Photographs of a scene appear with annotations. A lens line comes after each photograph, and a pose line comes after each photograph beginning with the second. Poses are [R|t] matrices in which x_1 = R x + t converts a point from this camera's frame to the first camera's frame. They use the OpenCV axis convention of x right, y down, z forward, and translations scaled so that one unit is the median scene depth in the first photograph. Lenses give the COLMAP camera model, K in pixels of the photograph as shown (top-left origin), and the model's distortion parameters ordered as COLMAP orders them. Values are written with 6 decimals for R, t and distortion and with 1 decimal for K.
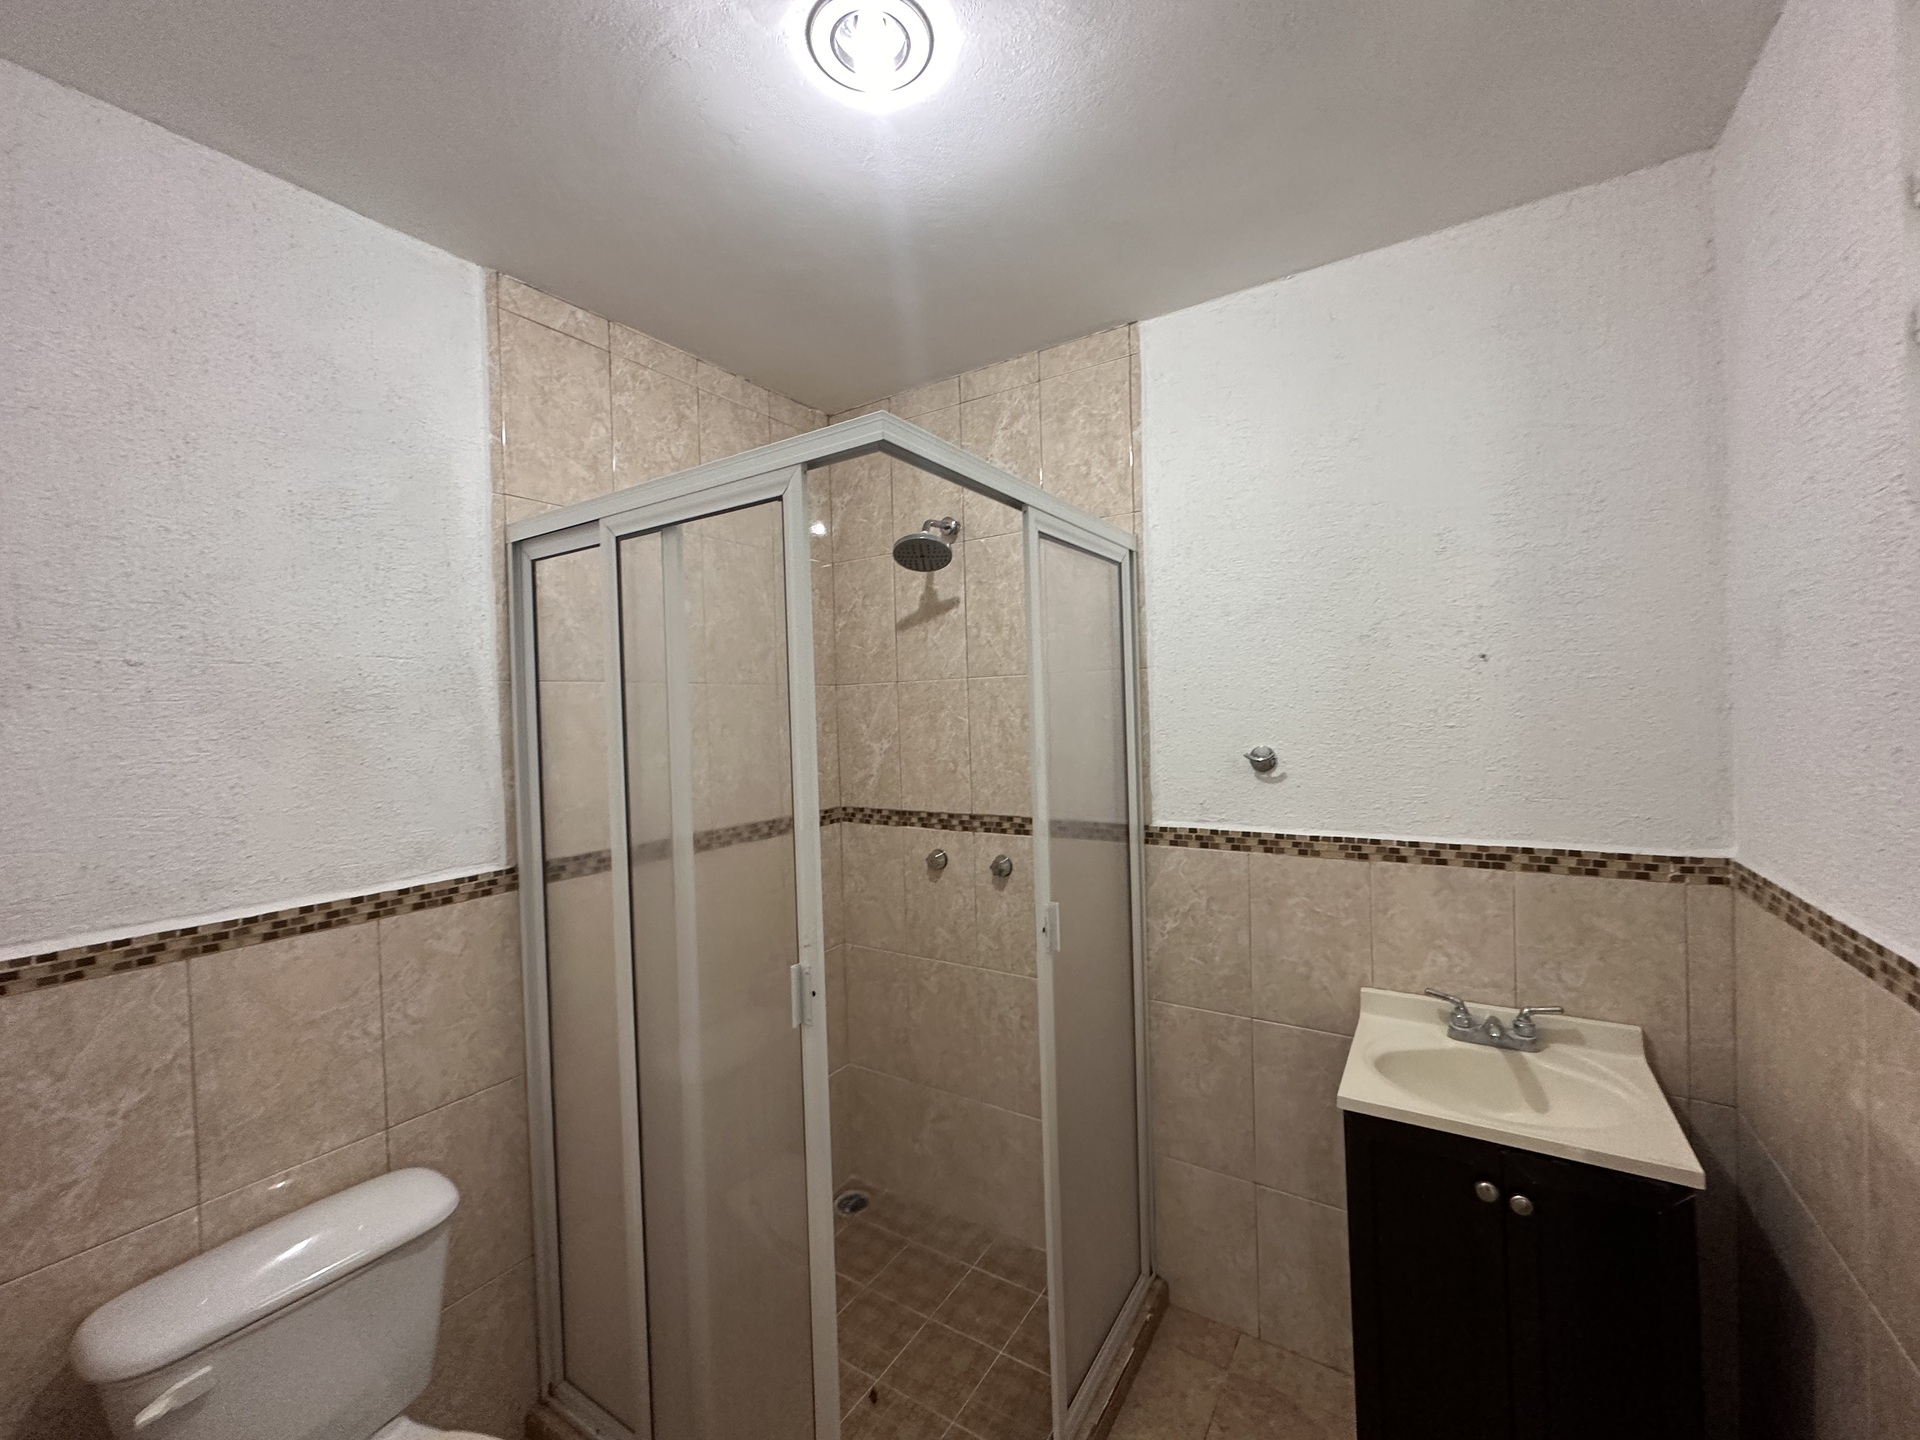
lens RADIAL K [[767.3, 0, 958.1], [0, 767.3, 721.4], [0, 0, 1]] dist [-0.001083, -0.000225]
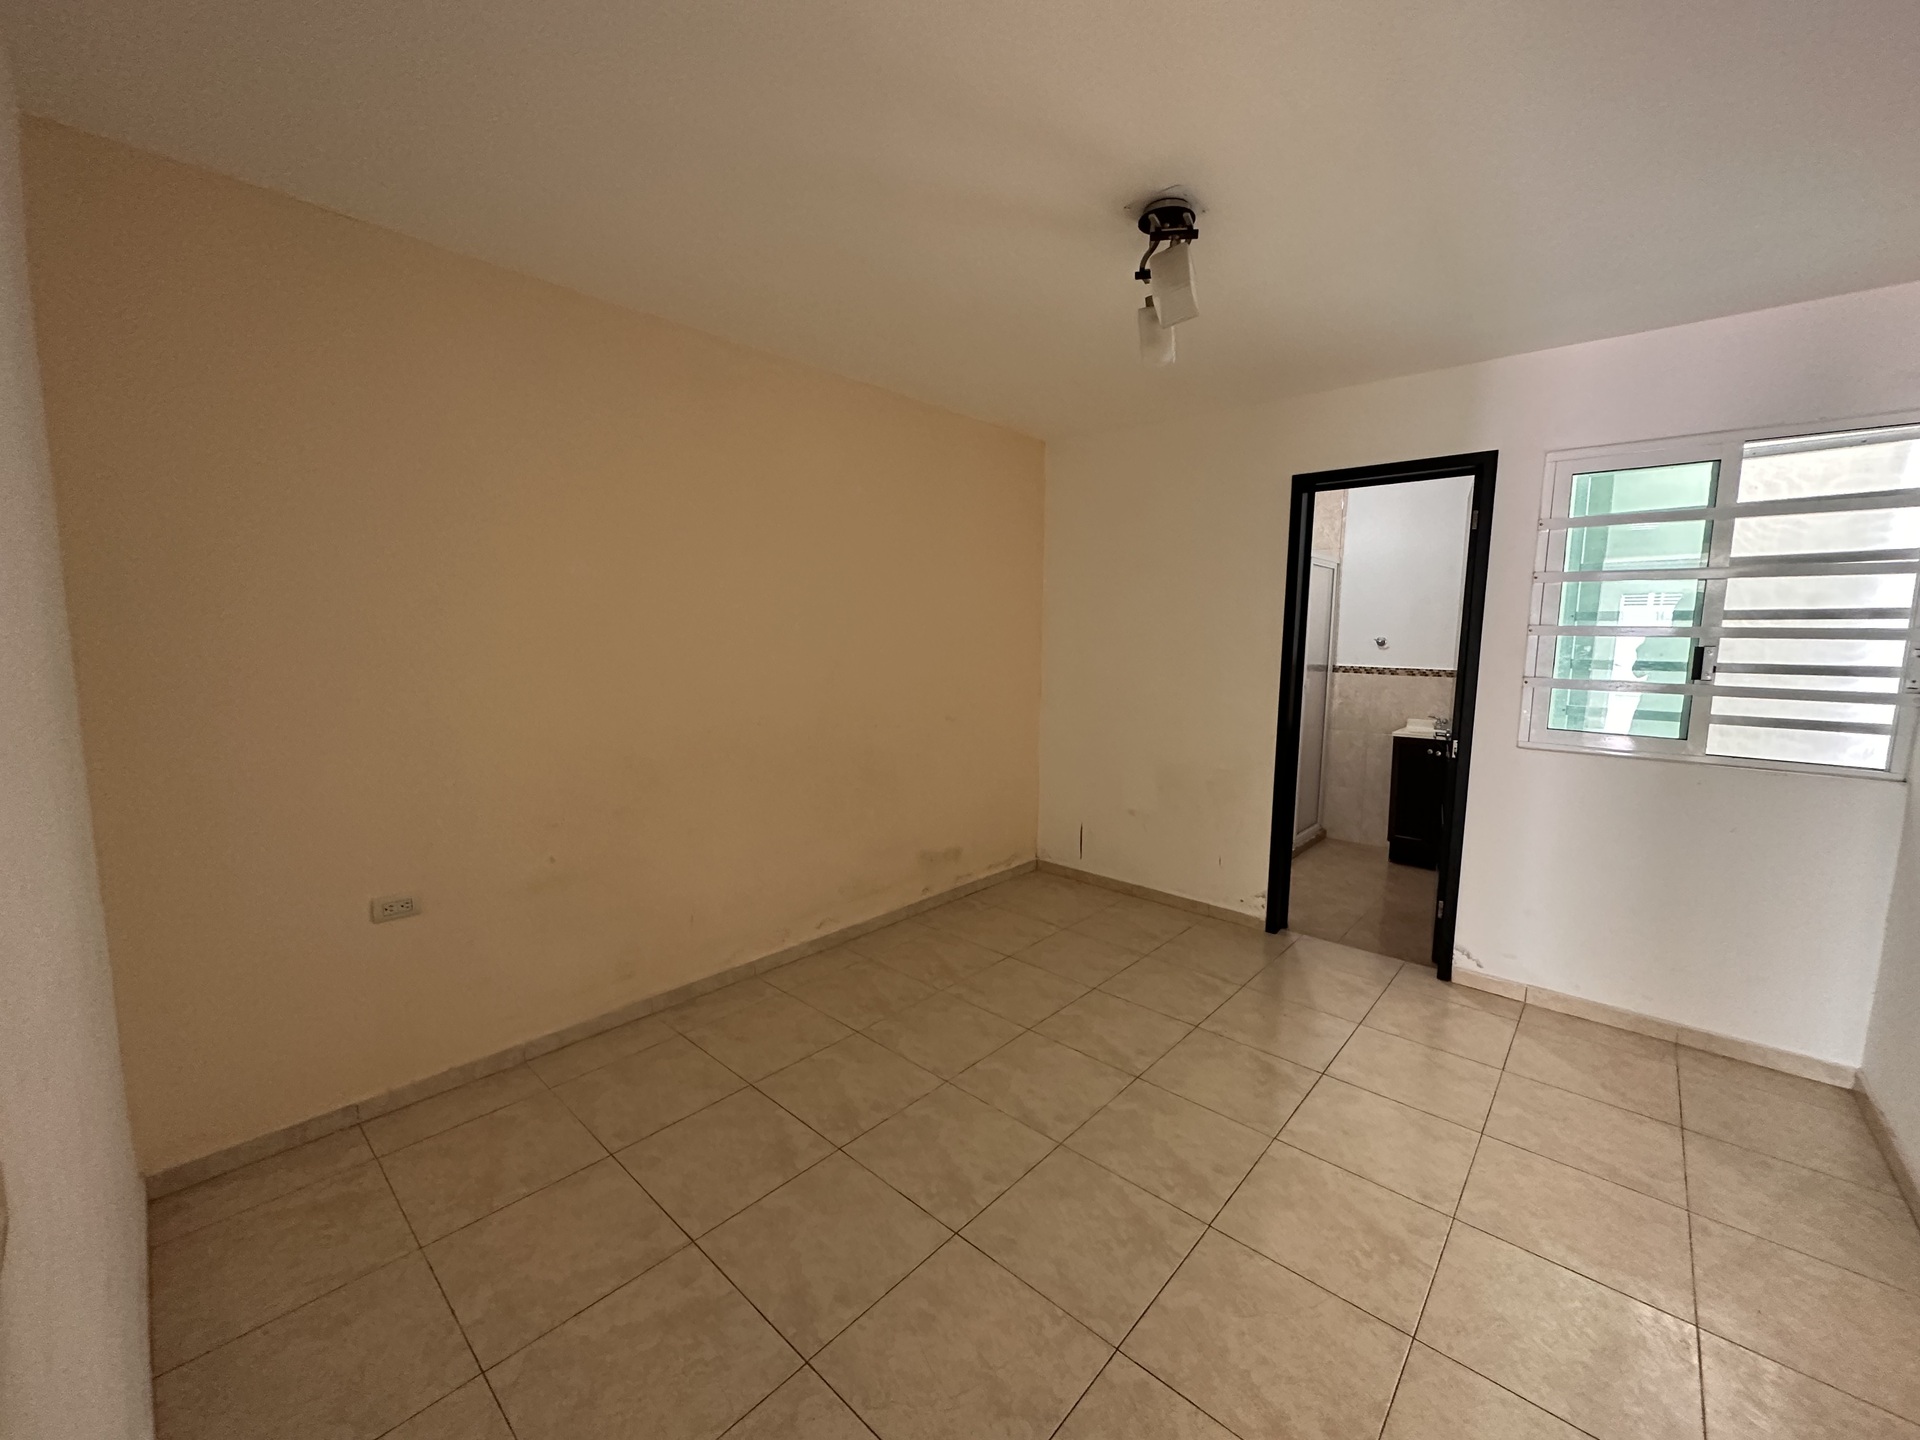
lens RADIAL K [[767.3, 0, 959.8], [0, 767.3, 717.4], [0, 0, 1]] dist [-0.001083, -0.000225]
pose [[0.986276, 0.068652, -0.150154, -0.678546], [-0.056070, 0.994674, 0.086482, 0.167018], [0.155292, -0.076876, 0.984873, -2.009652]]
